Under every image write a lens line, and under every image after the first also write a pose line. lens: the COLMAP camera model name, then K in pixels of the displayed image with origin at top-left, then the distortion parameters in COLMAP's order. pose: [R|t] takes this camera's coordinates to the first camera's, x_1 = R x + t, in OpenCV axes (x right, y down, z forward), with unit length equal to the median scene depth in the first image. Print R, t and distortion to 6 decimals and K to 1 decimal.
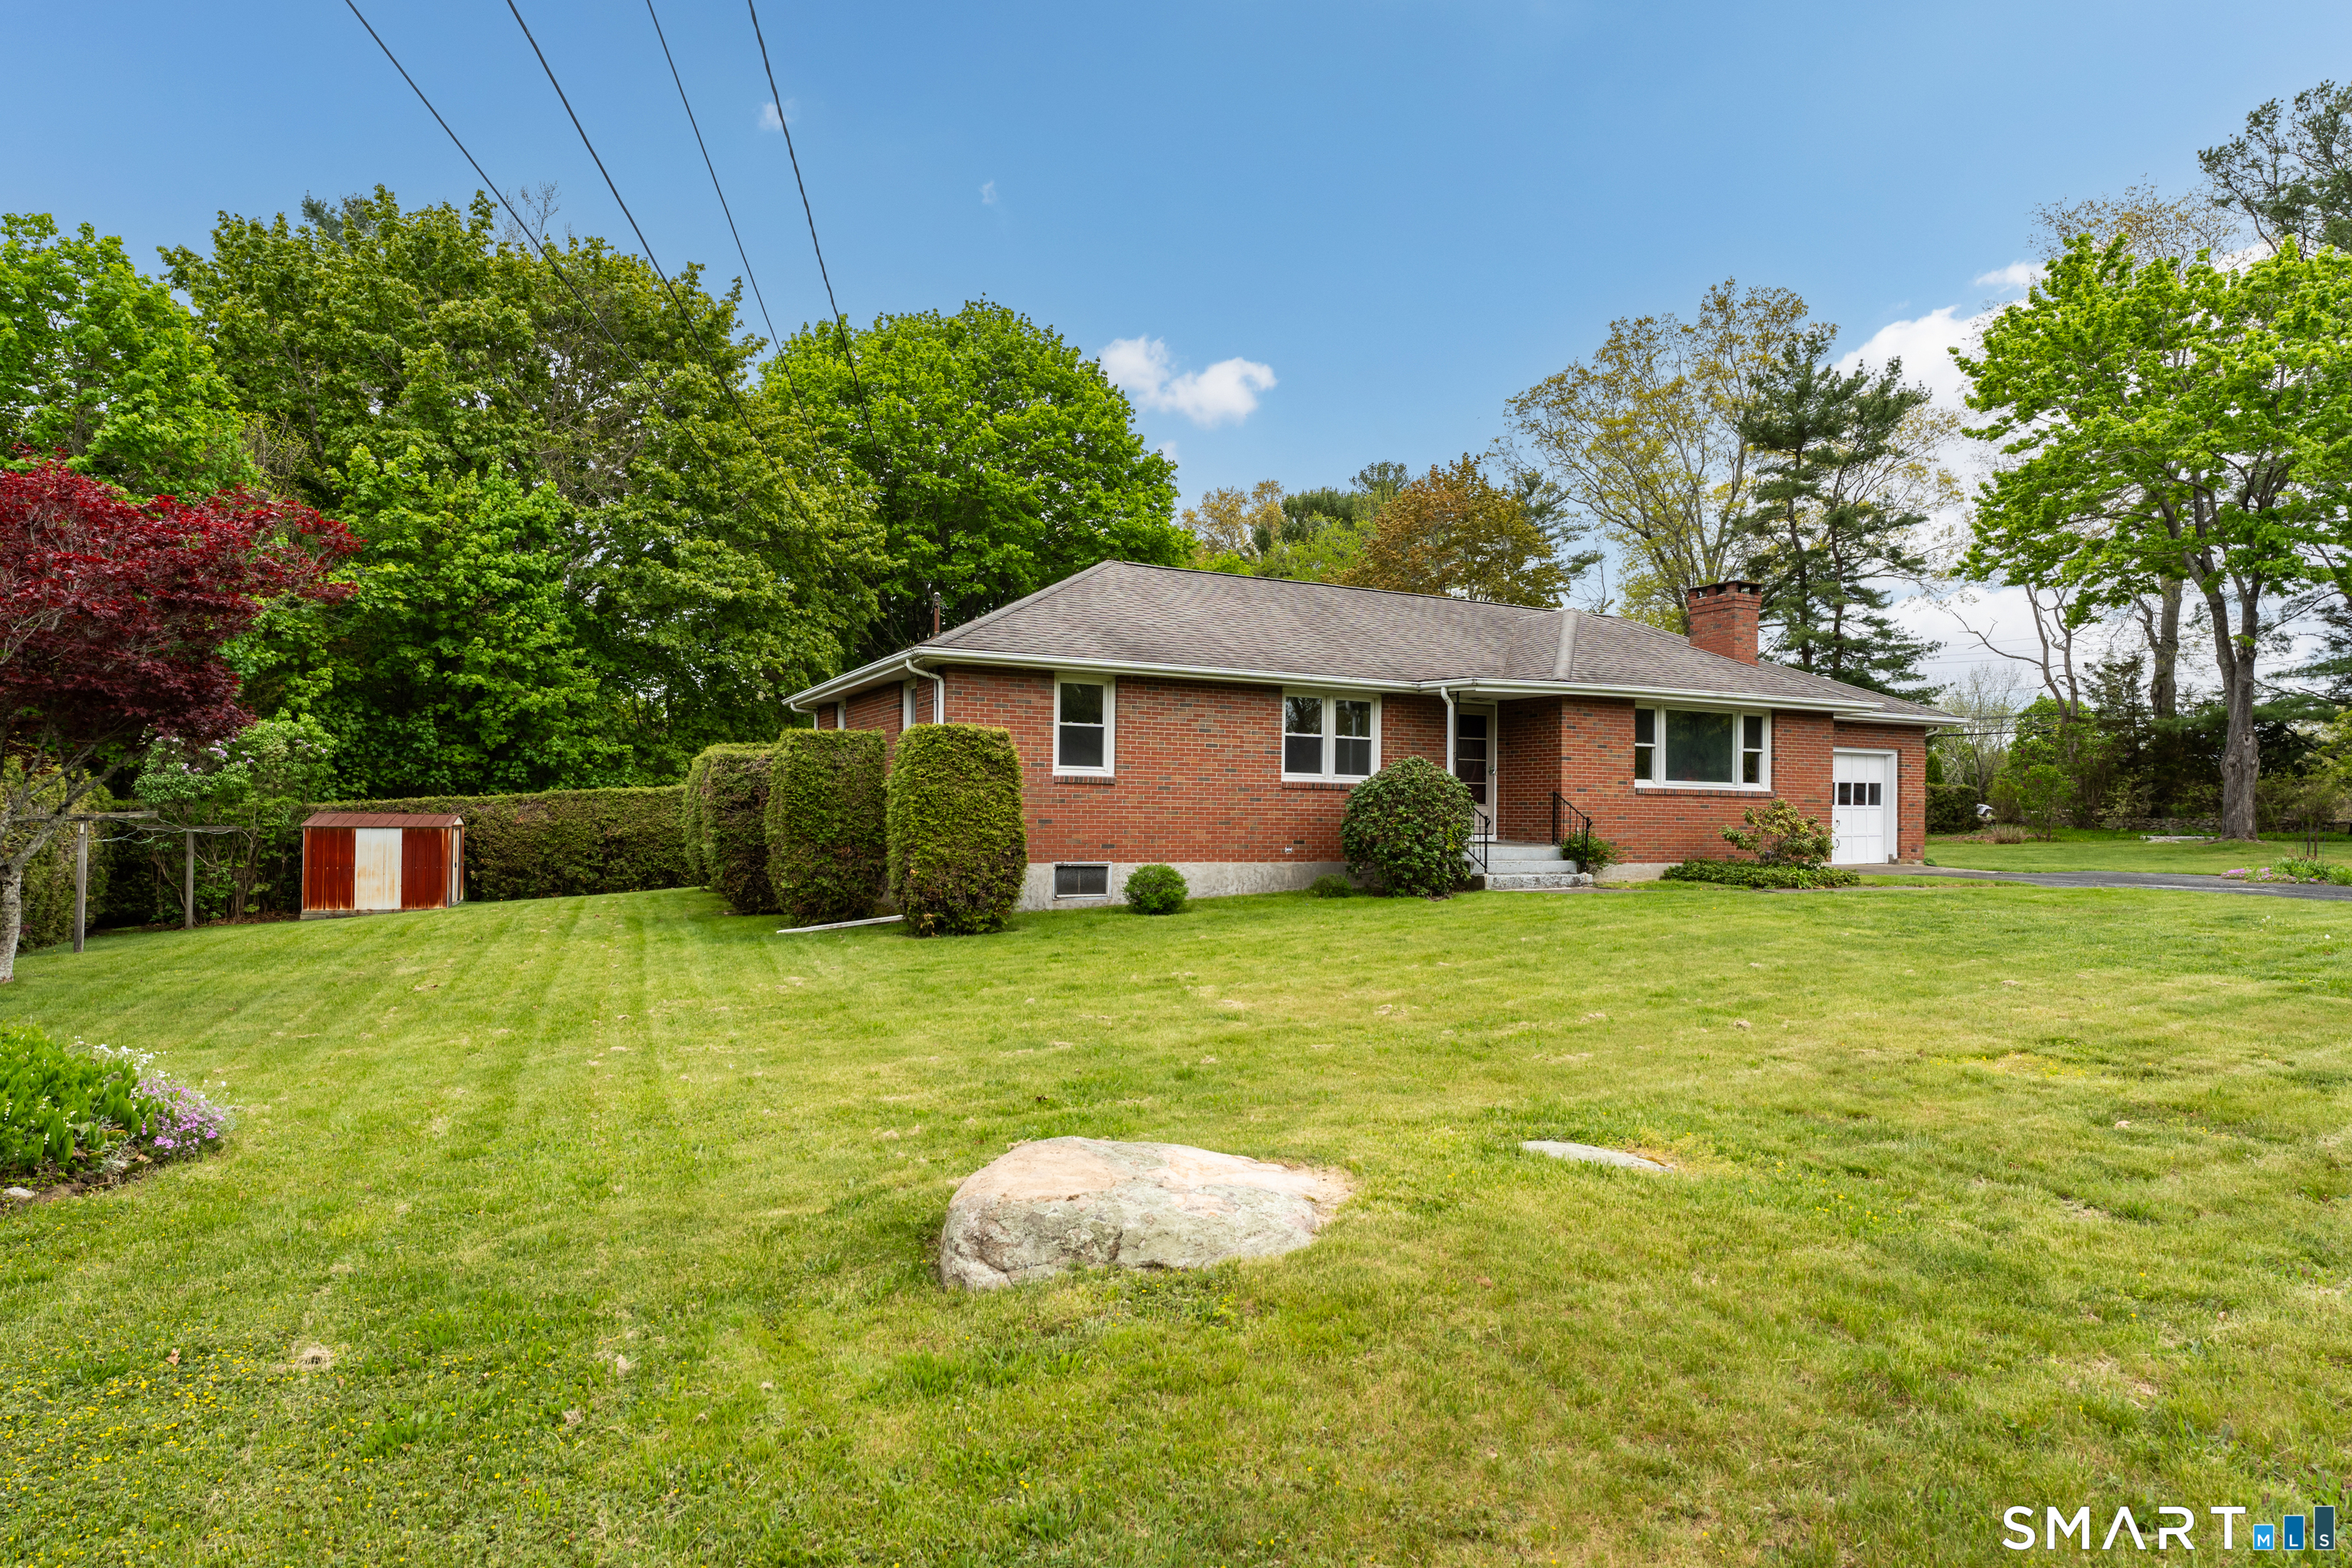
lens RADIAL K [[1312.3, 0, 1181.5], [0, 1312.3, 792.2], [0, 0, 1]] dist [-0.002718, -0.001090]
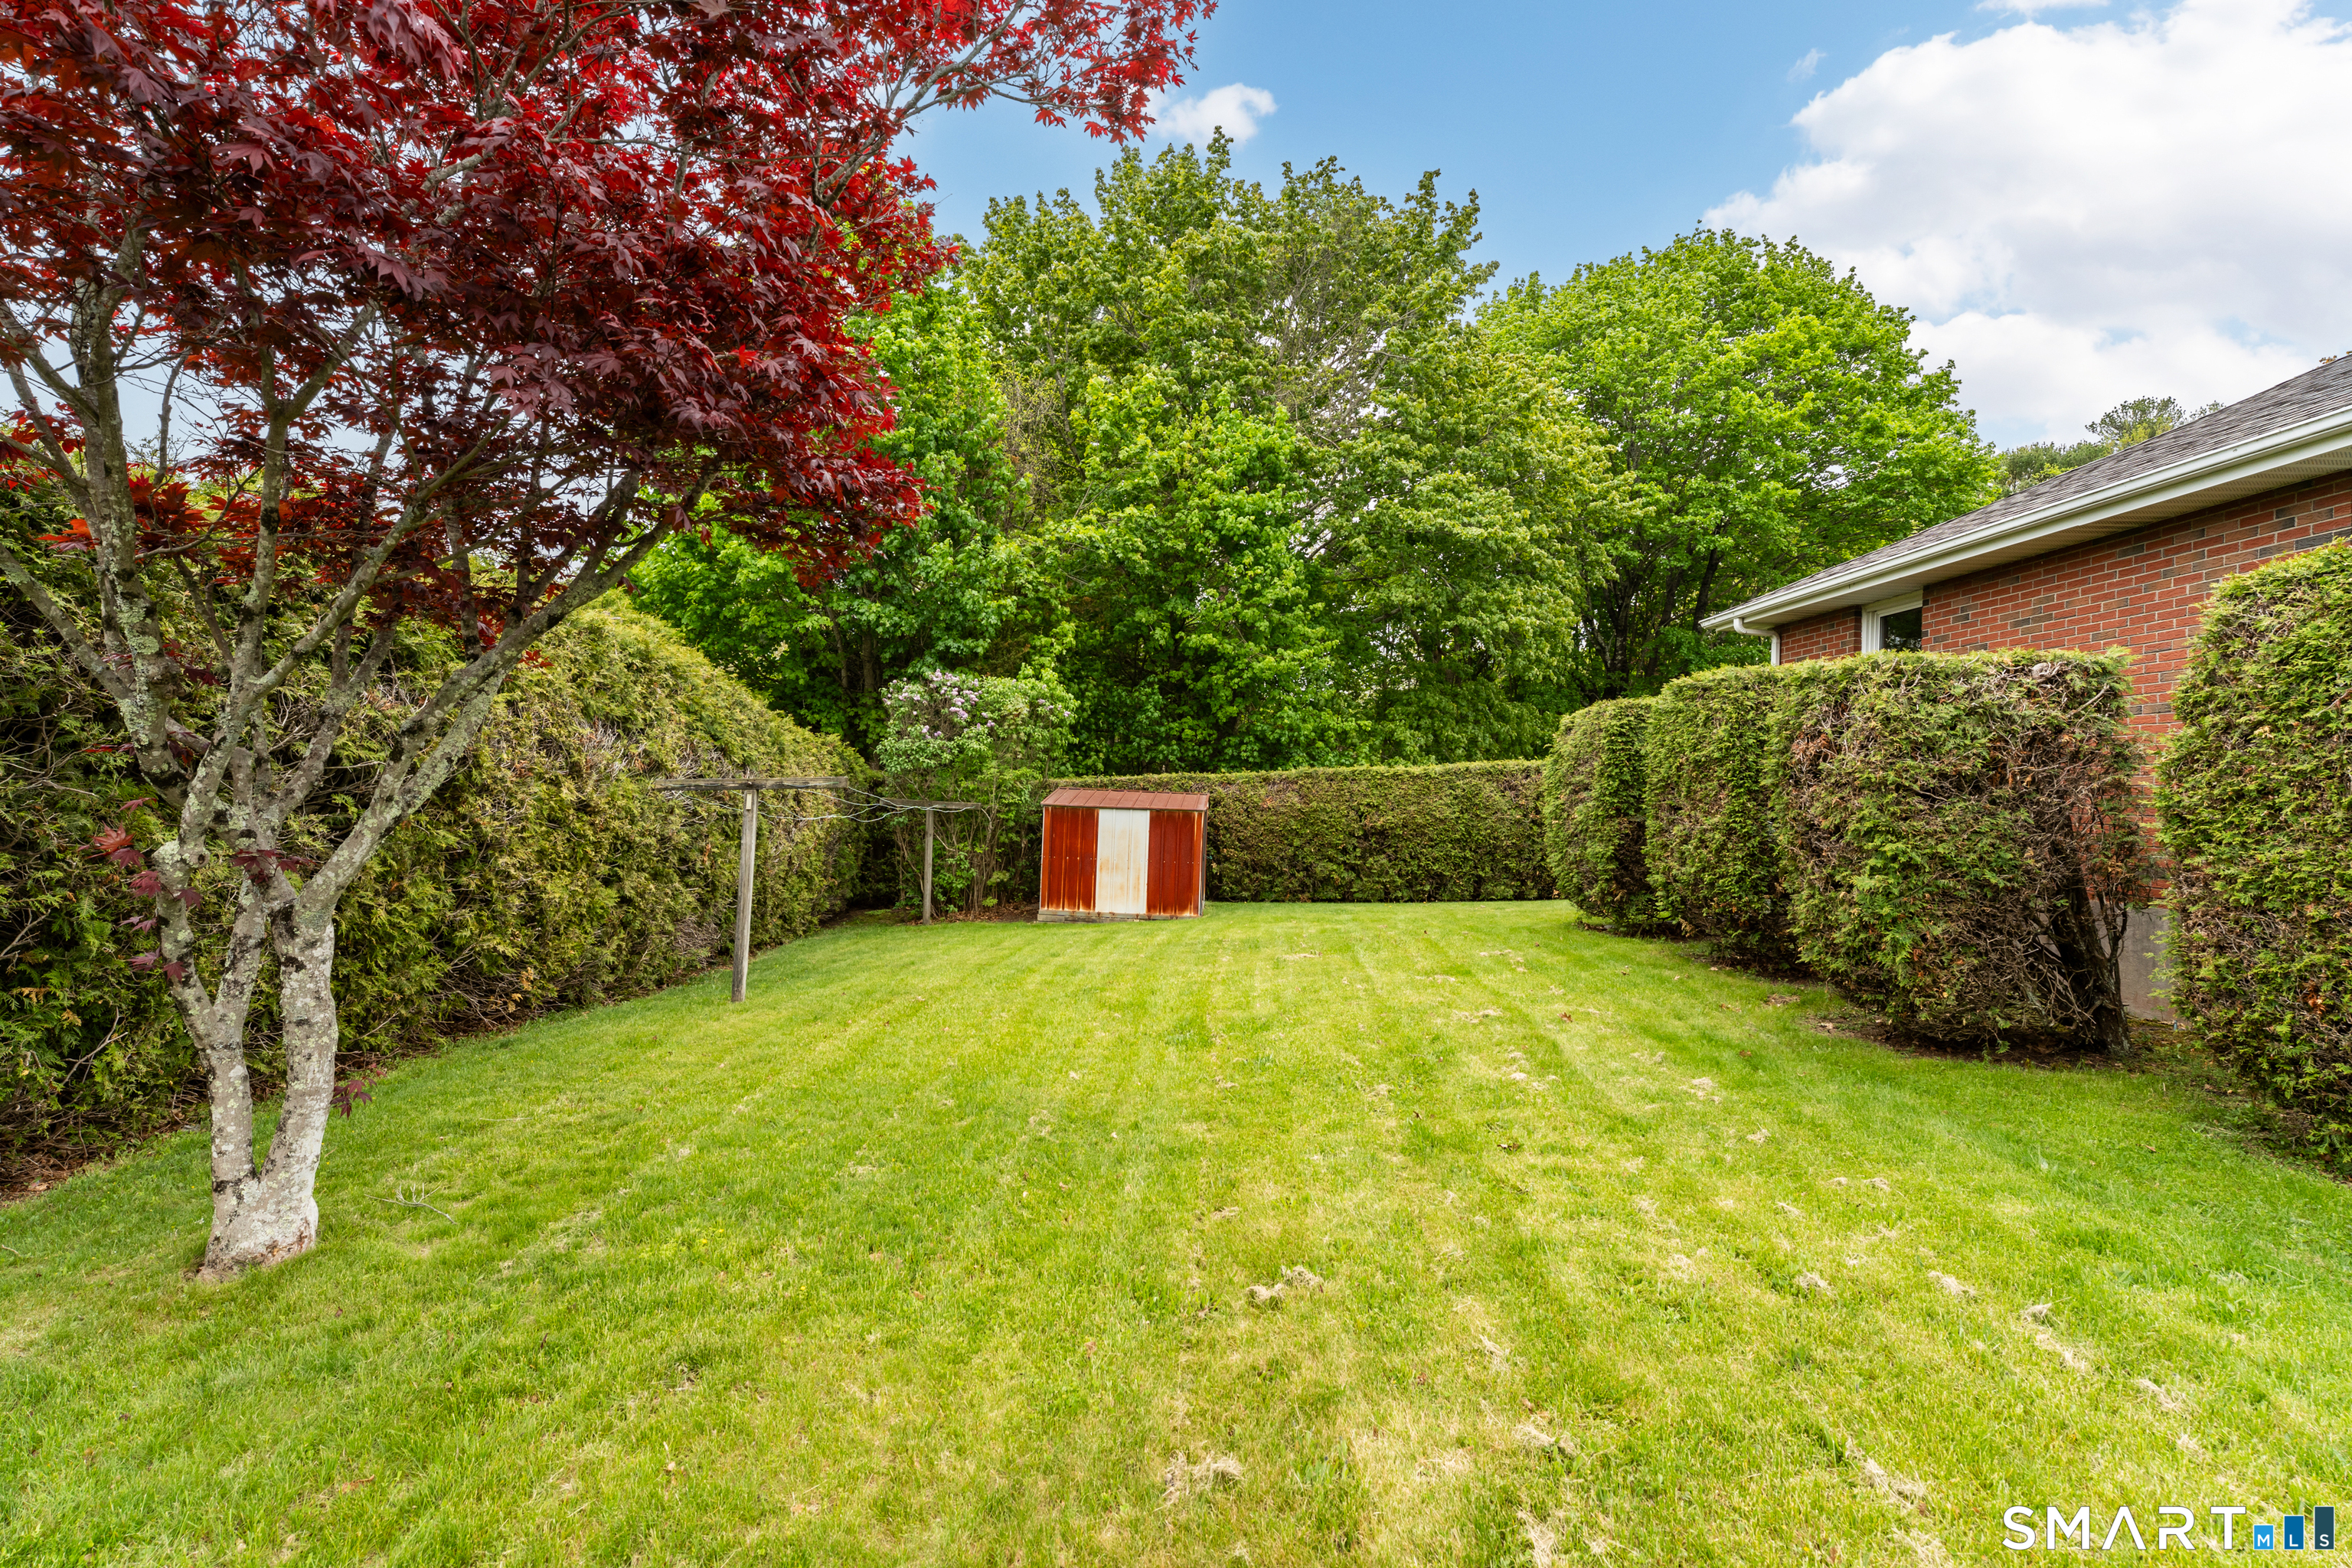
lens RADIAL K [[1080.9, 0, 1176.0], [0, 1080.9, 784.0], [0, 0, 1]] dist [-0.000803, -0.000056]
pose [[0.892034, 0.019482, -0.451549, -0.279014], [-0.018916, 0.999804, 0.005767, 0.007275], [0.451573, 0.003397, 0.892228, 0.416075]]
